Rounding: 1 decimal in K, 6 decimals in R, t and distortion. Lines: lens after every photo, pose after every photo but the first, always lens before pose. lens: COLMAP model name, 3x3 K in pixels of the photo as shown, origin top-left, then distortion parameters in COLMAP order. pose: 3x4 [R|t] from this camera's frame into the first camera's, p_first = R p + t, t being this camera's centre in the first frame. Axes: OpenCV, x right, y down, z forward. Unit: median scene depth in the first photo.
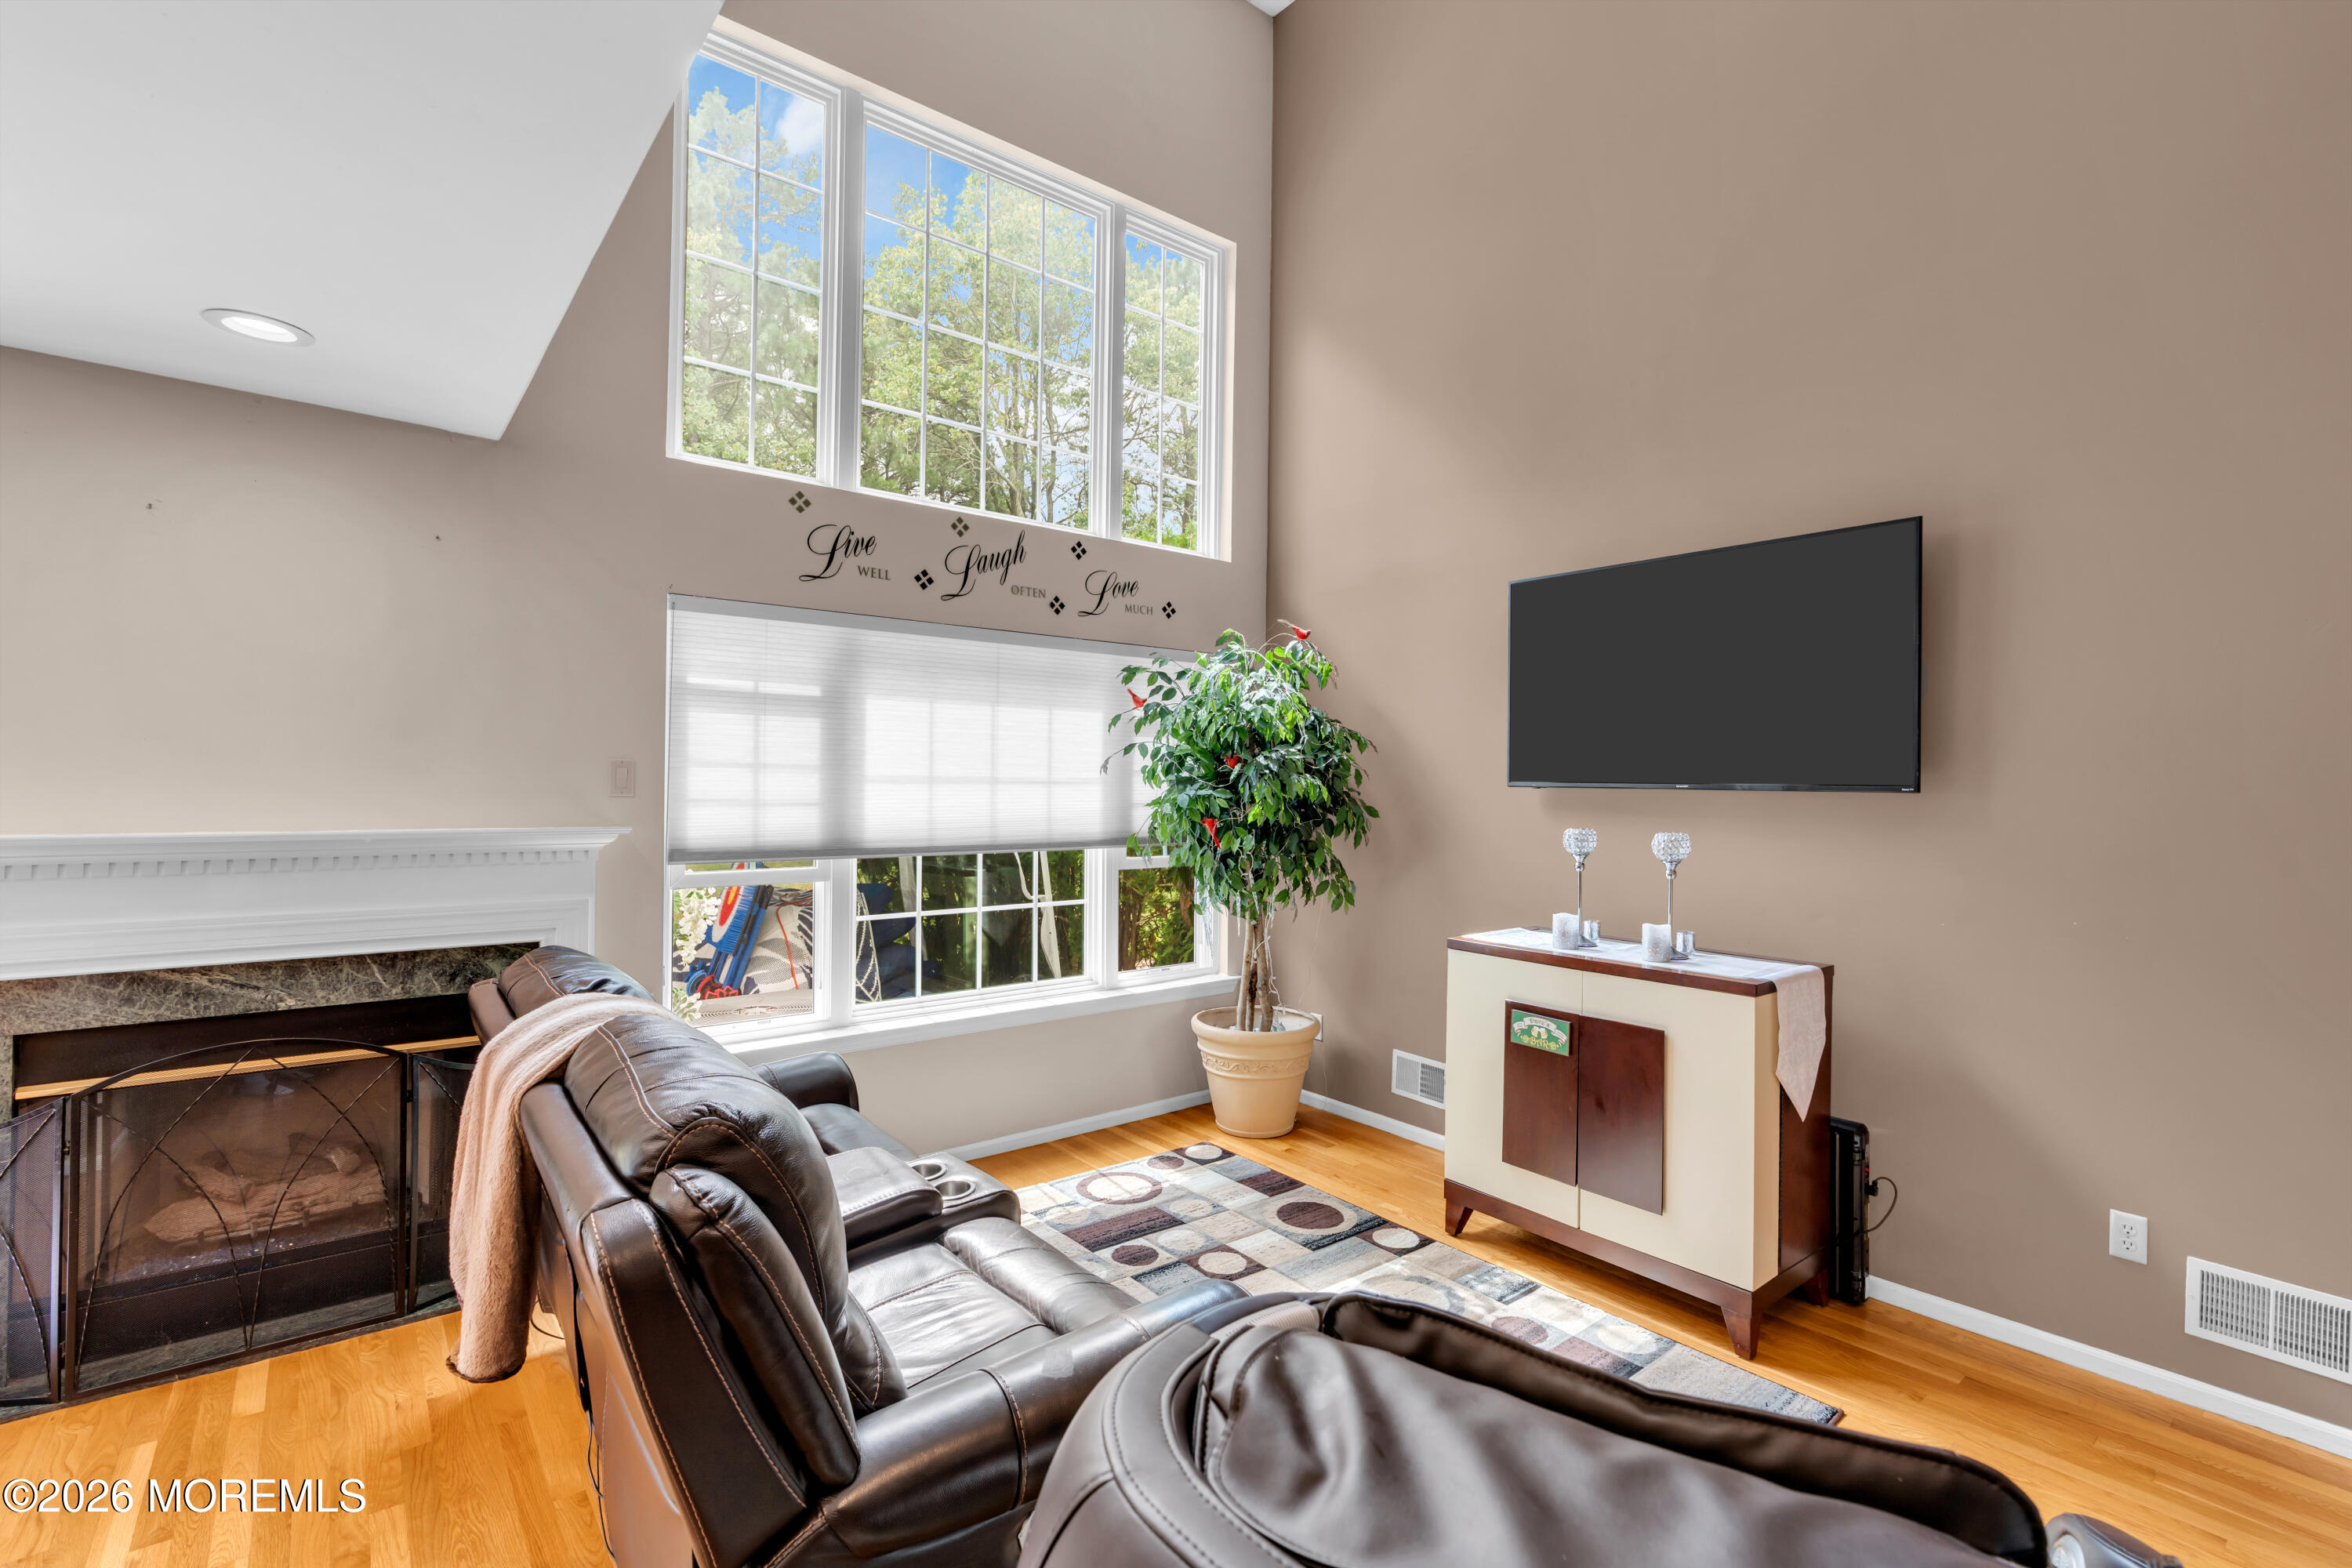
lens RADIAL K [[1054.2, 0, 1188.1], [0, 1054.2, 778.8], [0, 0, 1]] dist [-0.009961, 0.003639]
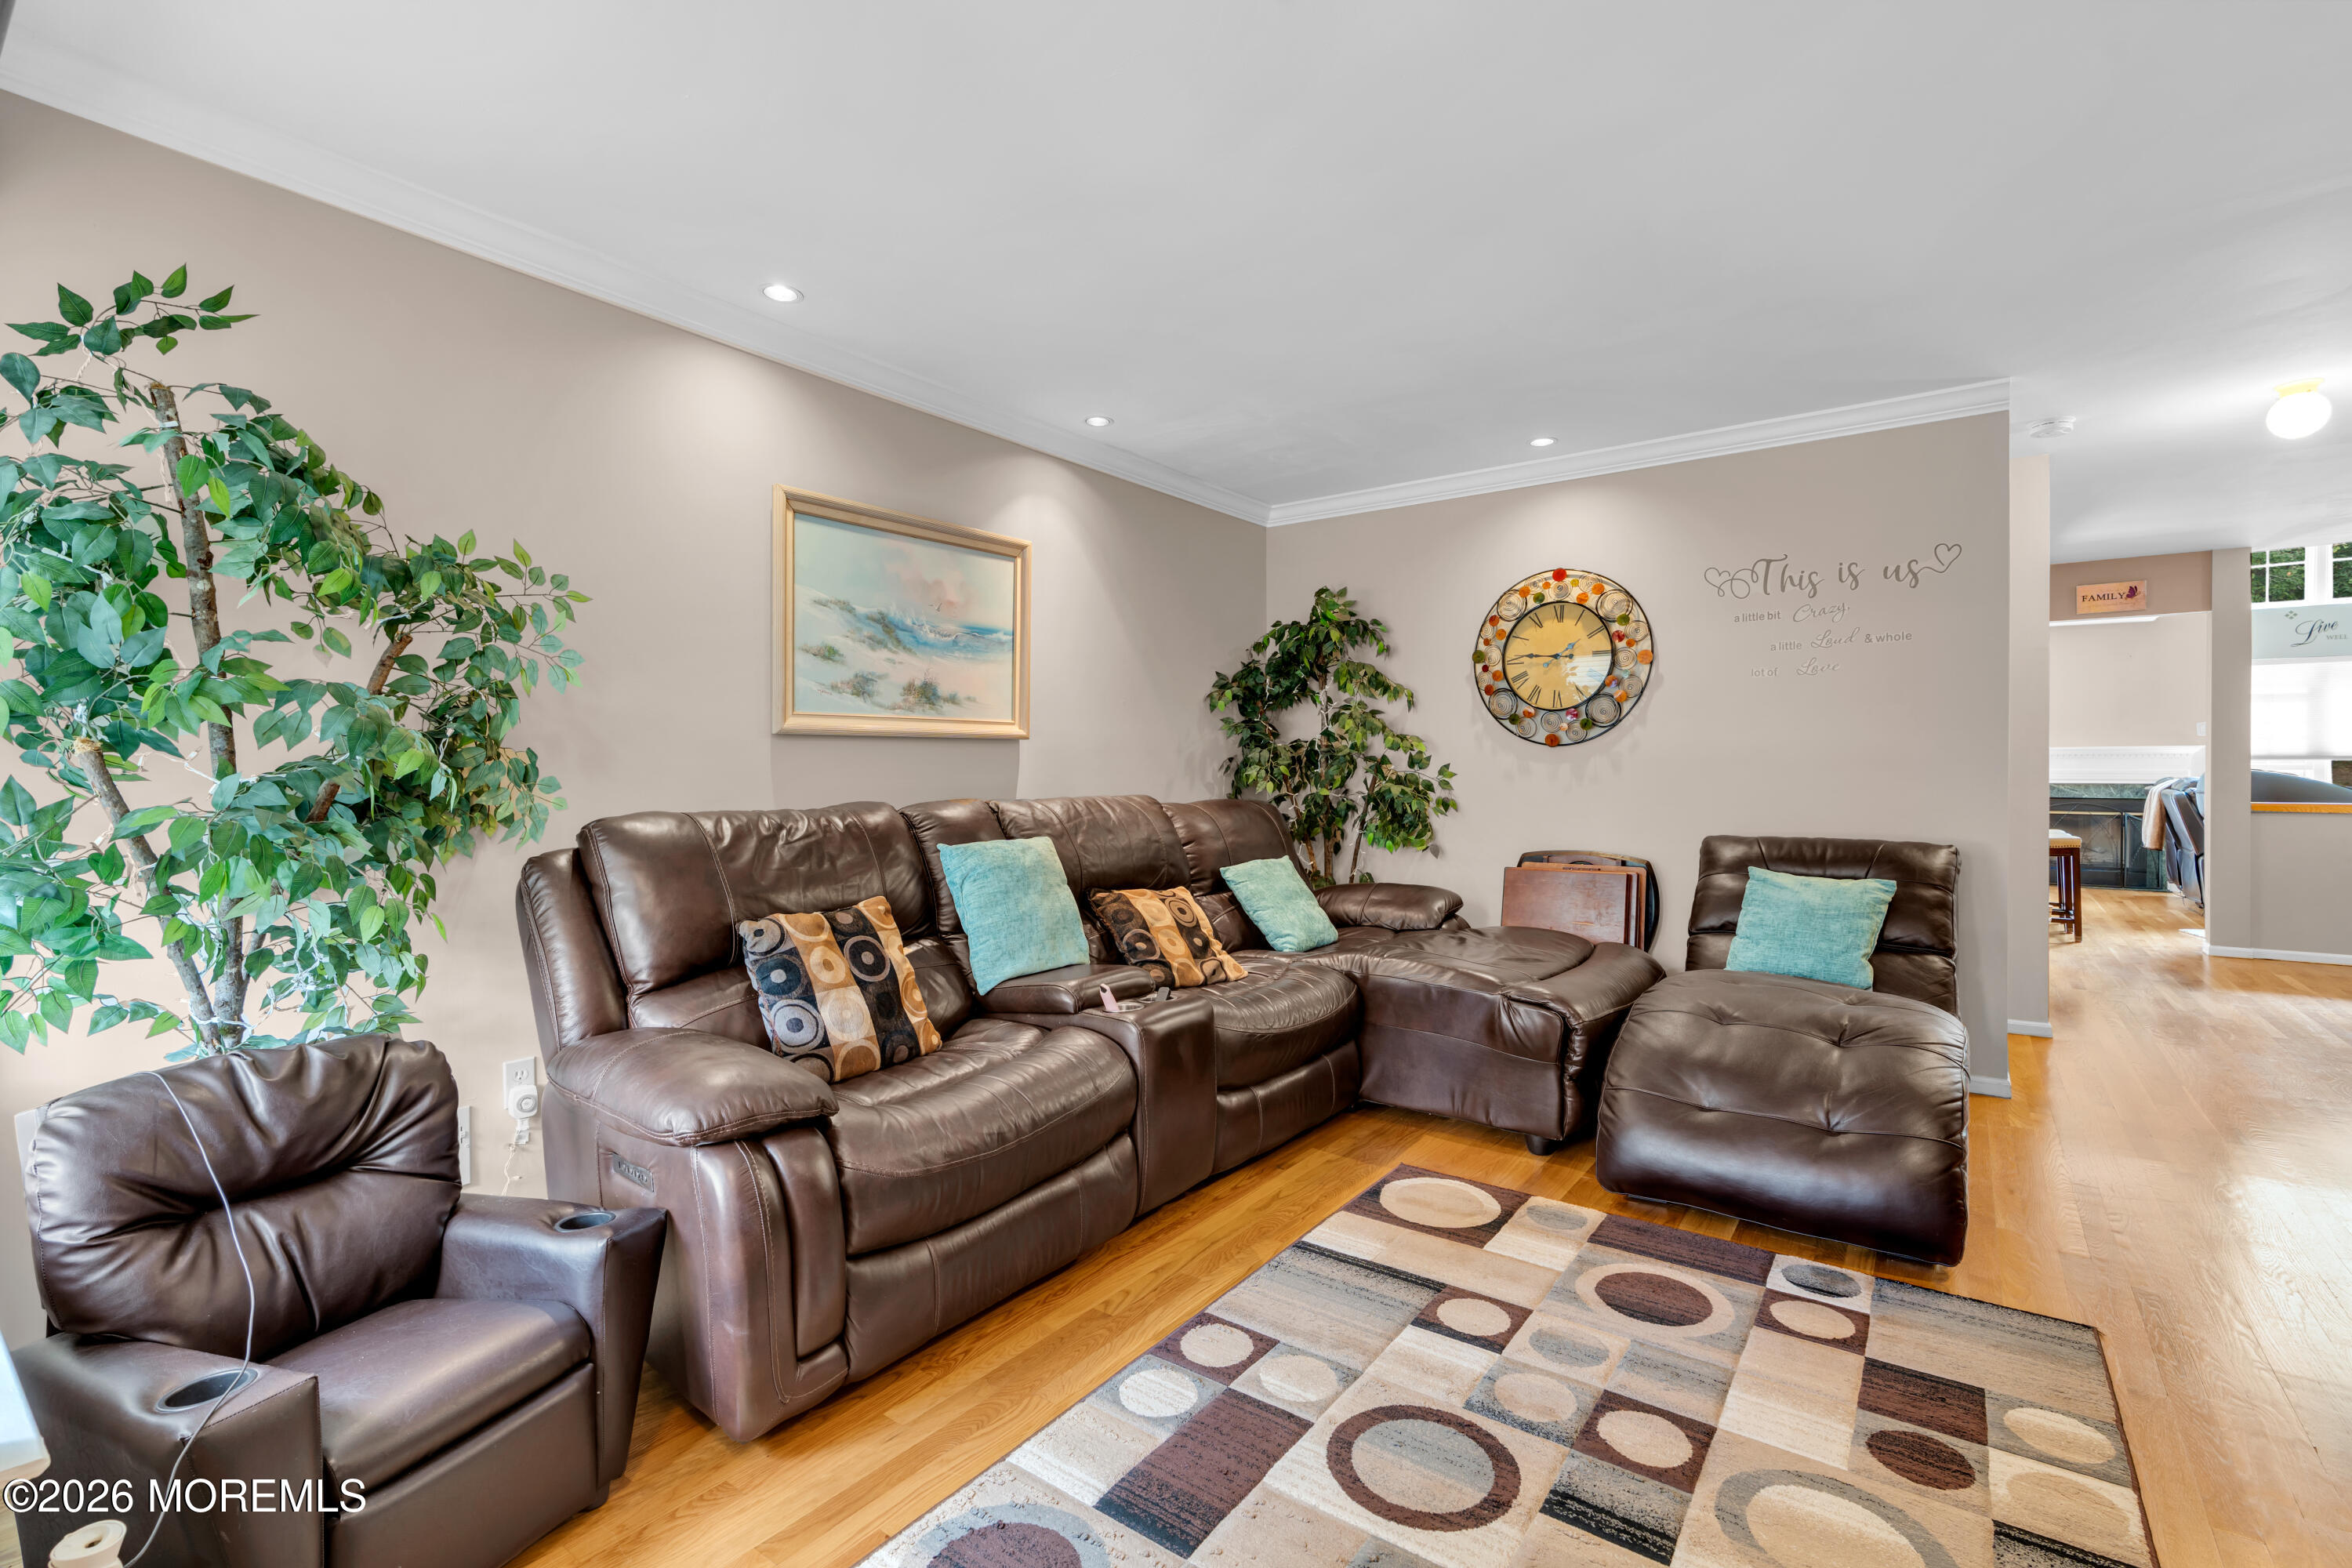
lens RADIAL K [[1054.2, 0, 1181.3], [0, 1054.2, 774.6], [0, 0, 1]] dist [-0.009961, 0.003639]
pose [[0.241390, -0.000820, -0.970428, 1.329539], [0.008258, 0.999965, 0.001209, 0.082711], [0.970393, -0.008306, 0.241388, -2.036650]]
